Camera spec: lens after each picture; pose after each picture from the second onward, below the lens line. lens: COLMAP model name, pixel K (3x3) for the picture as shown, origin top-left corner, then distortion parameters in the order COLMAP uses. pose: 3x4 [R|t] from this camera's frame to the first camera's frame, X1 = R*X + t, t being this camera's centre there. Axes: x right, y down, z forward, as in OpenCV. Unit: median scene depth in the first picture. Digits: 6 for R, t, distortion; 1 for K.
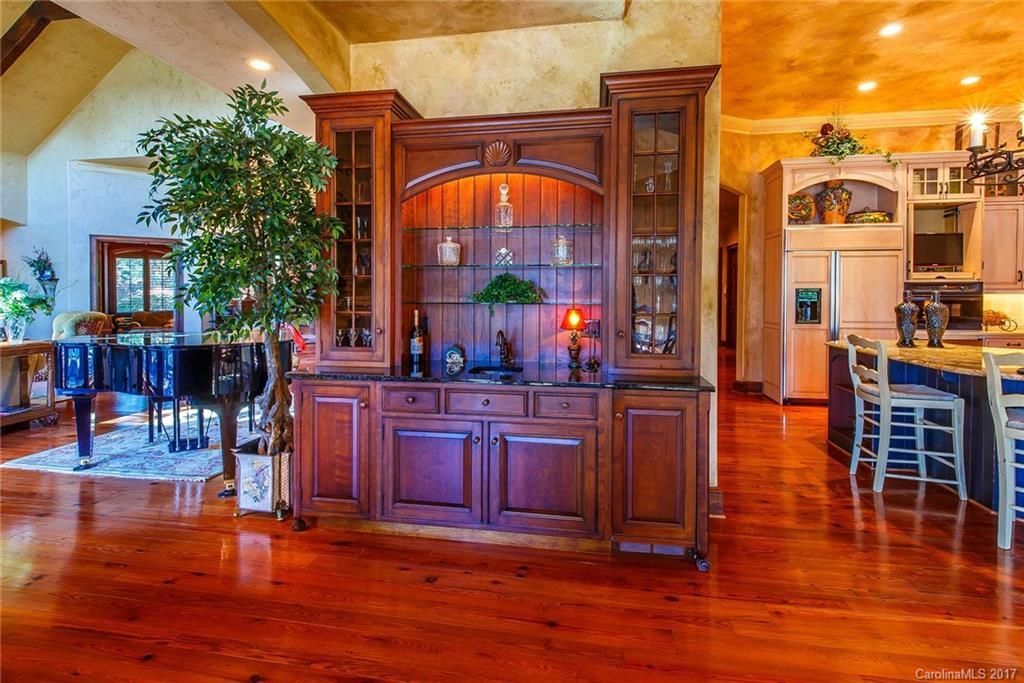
lens RADIAL K [[476.7, 0, 495.3], [0, 476.7, 307.1], [0, 0, 1]] dist [-0.000521, -0.000852]
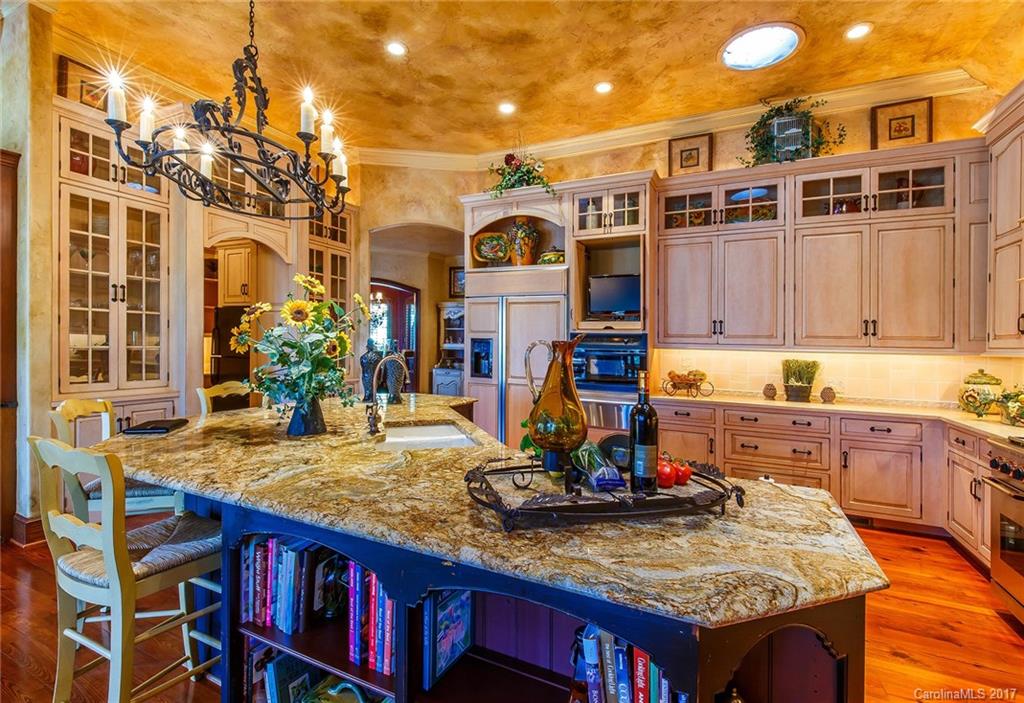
lens RADIAL K [[484.1, 0, 489.9], [0, 484.1, 350.5], [0, 0, 1]] dist [0.018185, -0.000478]
pose [[0.960922, 0.025590, -0.275634, 0.961131], [-0.030165, 0.999468, -0.012370, -0.006198], [0.275171, 0.020201, 0.961183, 0.132452]]
